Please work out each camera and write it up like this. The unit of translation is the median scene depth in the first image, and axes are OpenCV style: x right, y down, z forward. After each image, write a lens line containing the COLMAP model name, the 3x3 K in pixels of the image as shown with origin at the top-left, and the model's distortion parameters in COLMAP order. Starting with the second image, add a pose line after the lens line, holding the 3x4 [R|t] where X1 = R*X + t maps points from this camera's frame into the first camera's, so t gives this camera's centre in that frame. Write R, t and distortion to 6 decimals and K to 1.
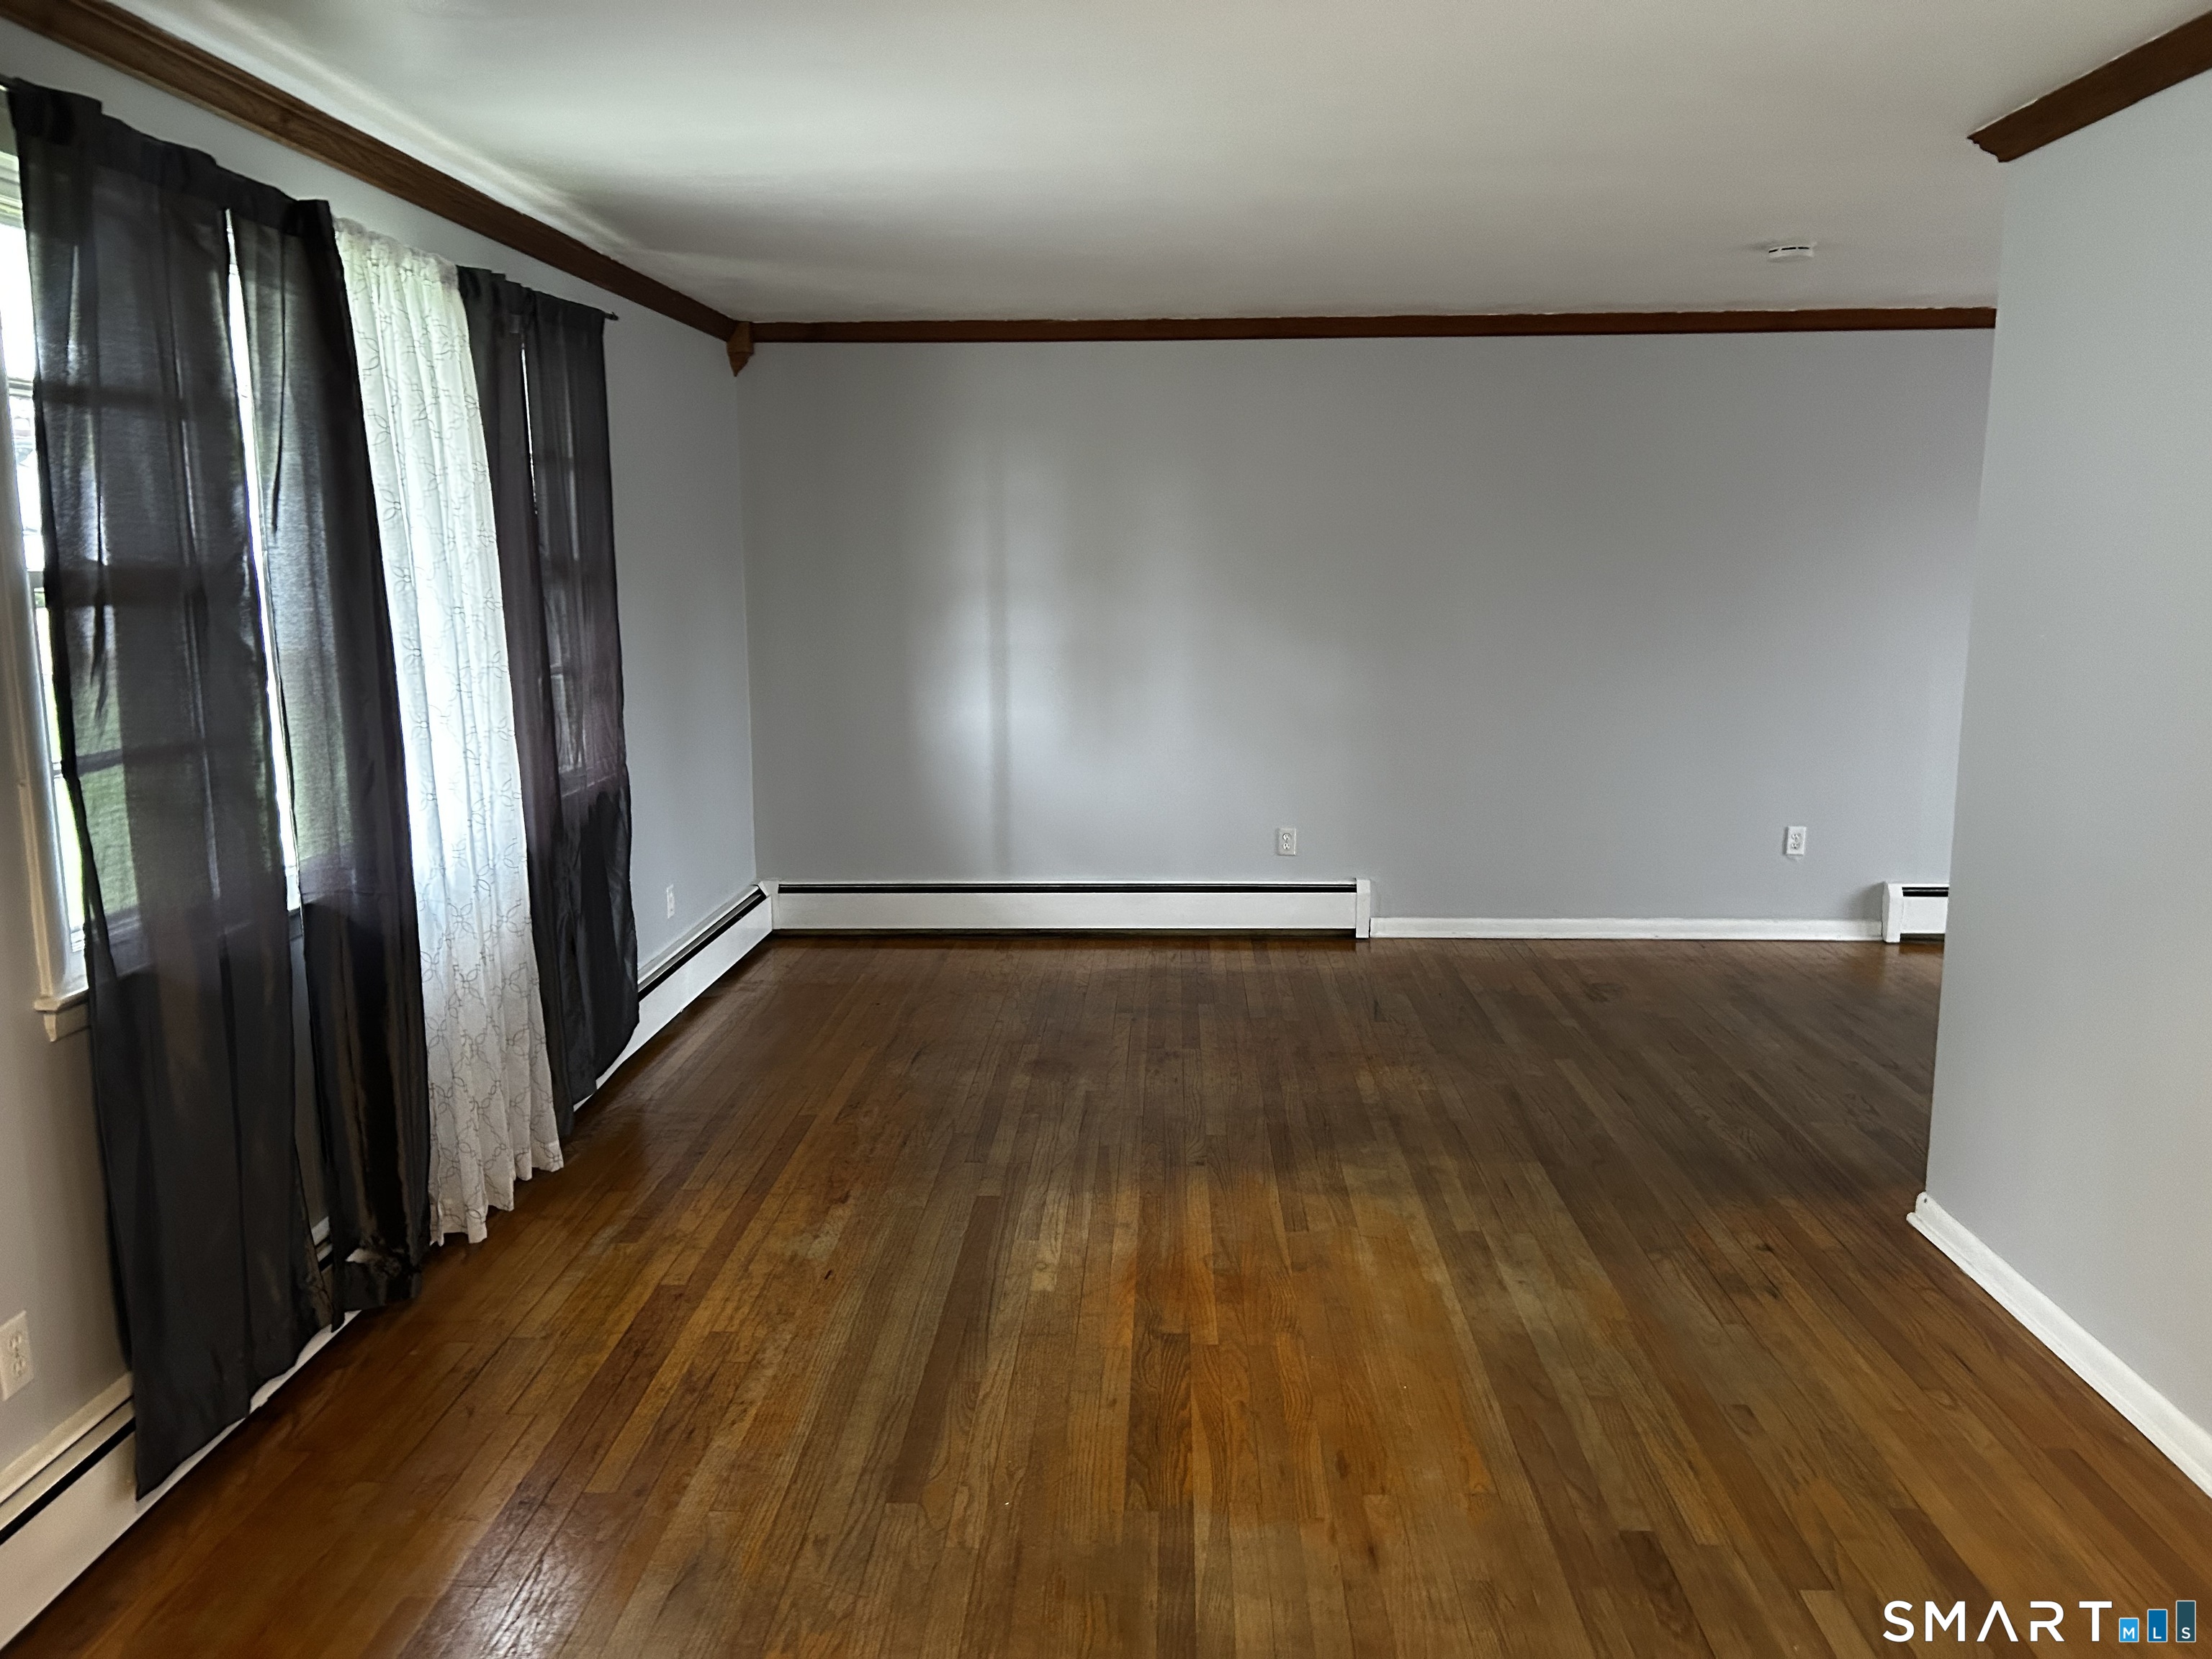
lens RADIAL K [[1673.9, 0, 1109.1], [0, 1673.9, 826.8], [0, 0, 1]] dist [0.070058, -0.074830]
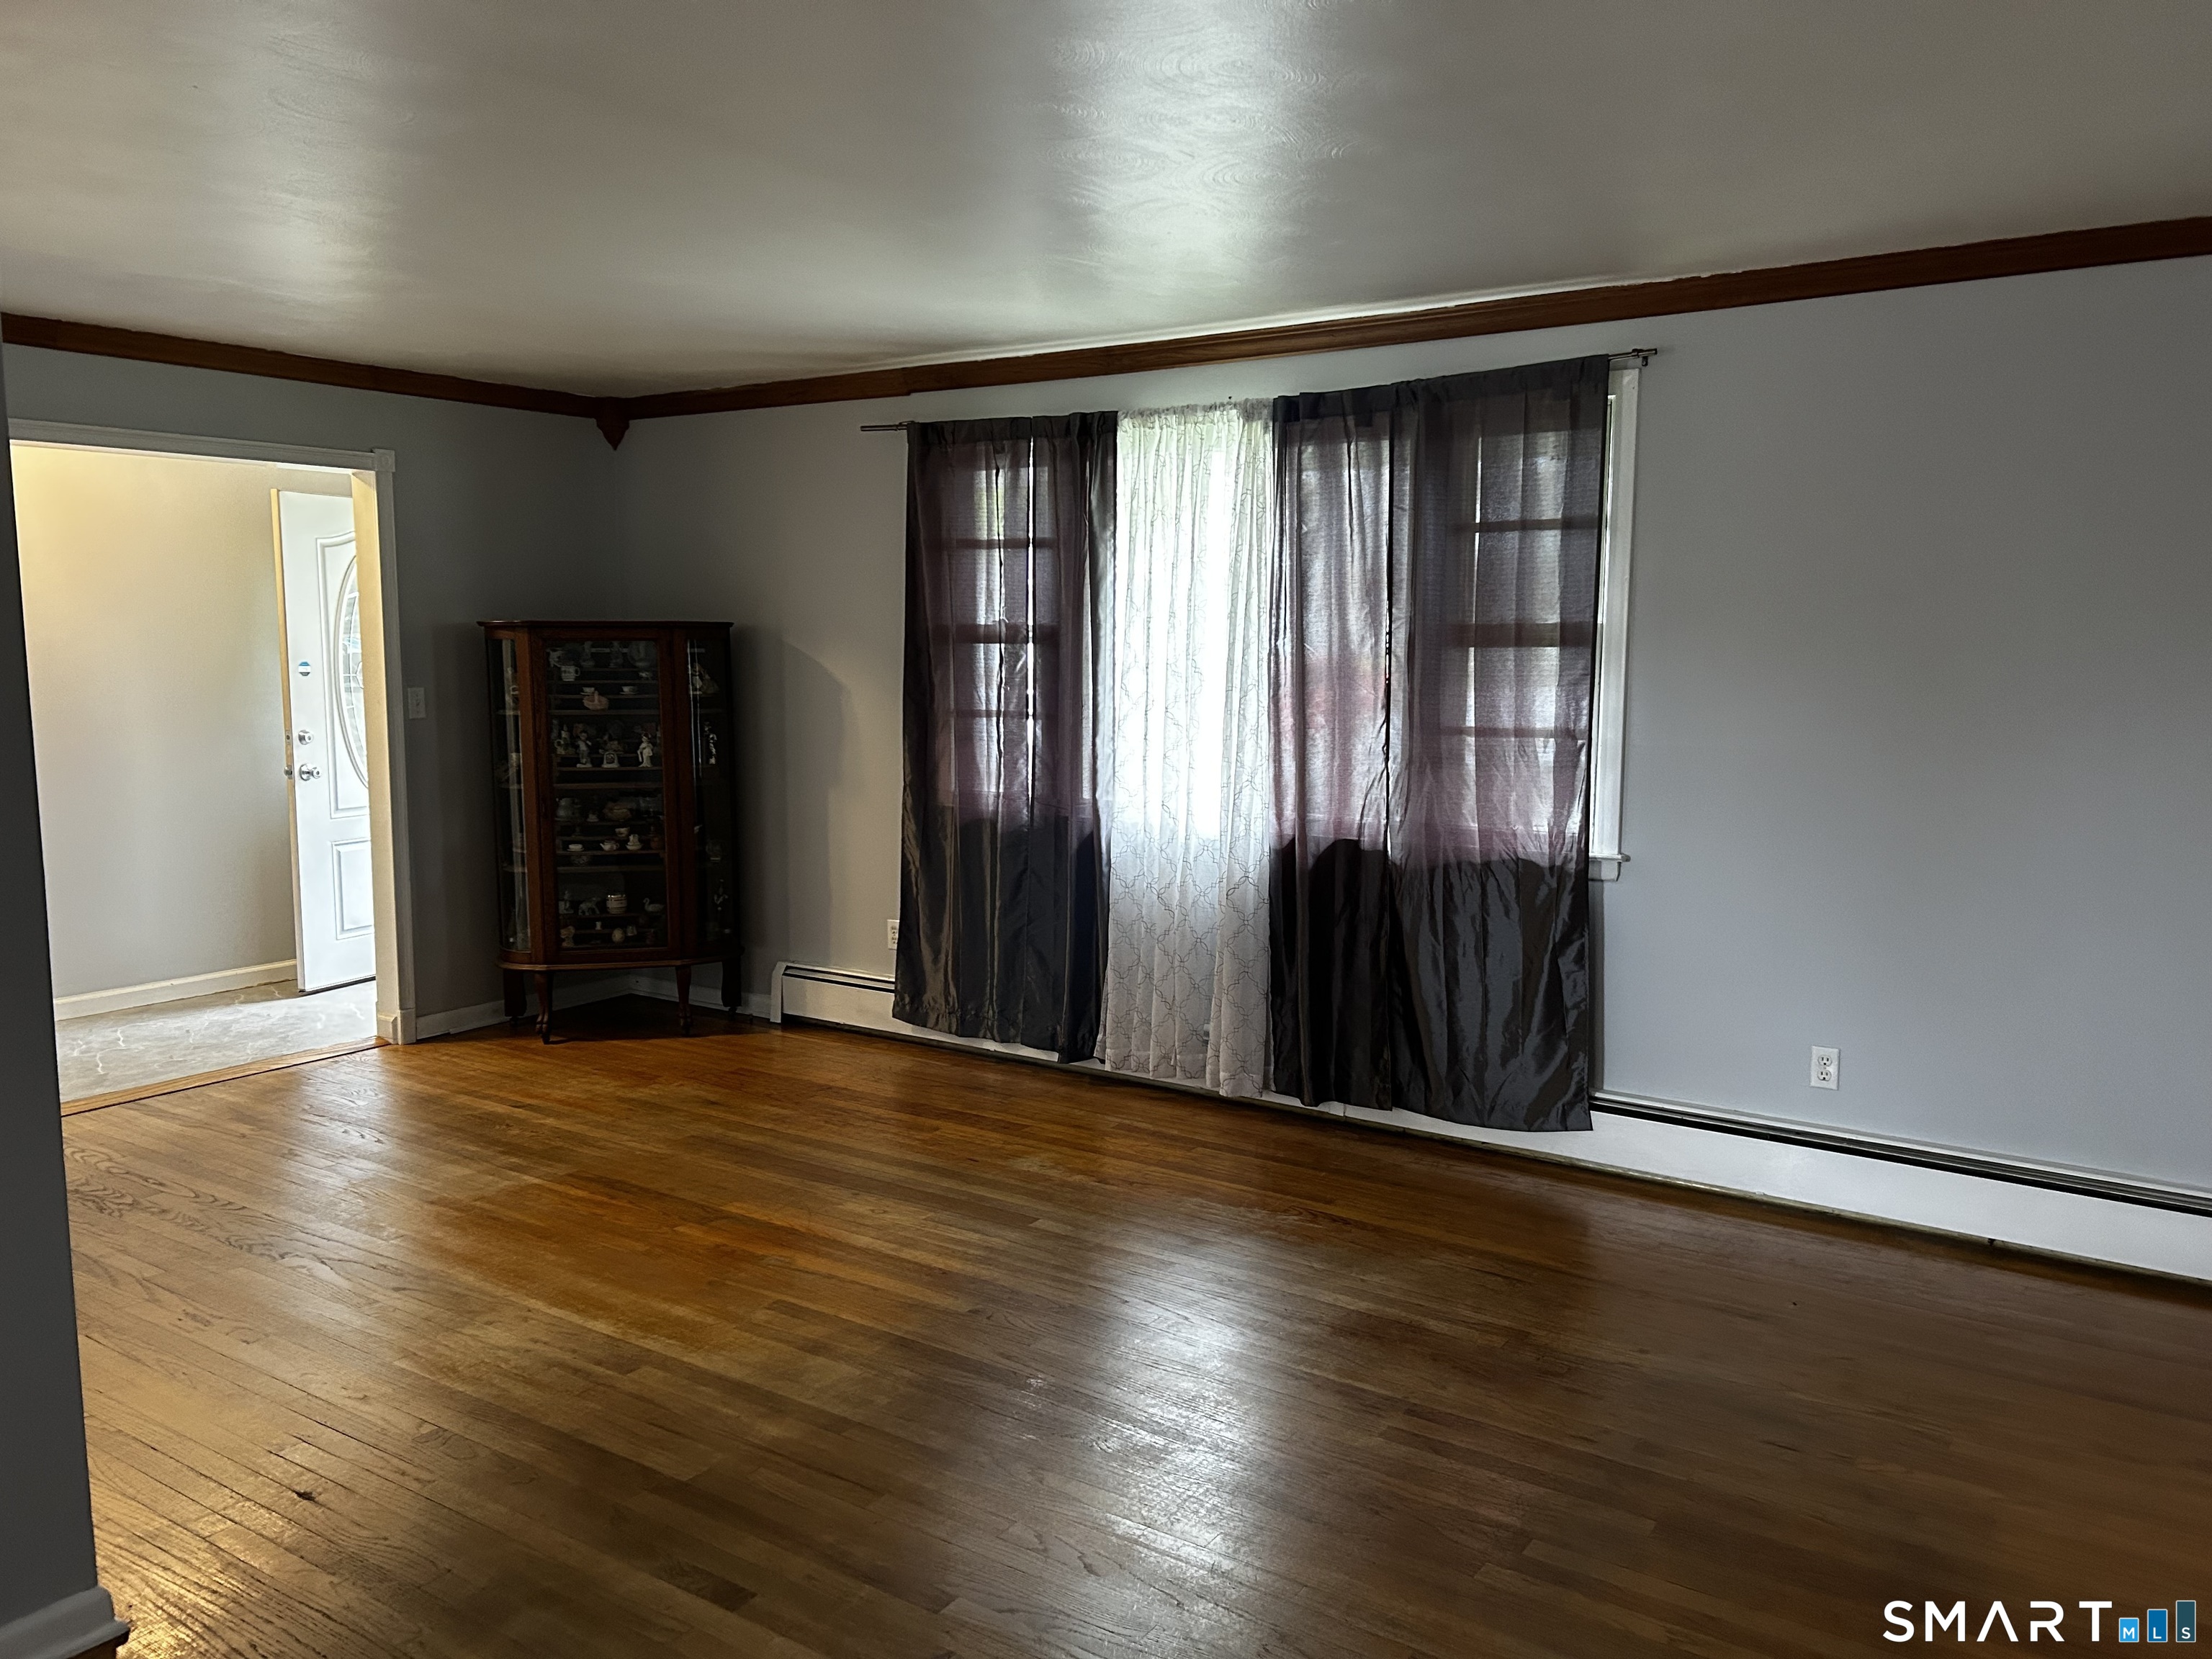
lens RADIAL K [[1673.9, 0, 1107.7], [0, 1673.9, 828.9], [0, 0, 1]] dist [0.070058, -0.074830]
pose [[-0.537285, 0.102822, -0.837109, 0.779254], [-0.139956, 0.967910, 0.208717, -0.250174], [0.831707, 0.229299, -0.505653, 1.559653]]
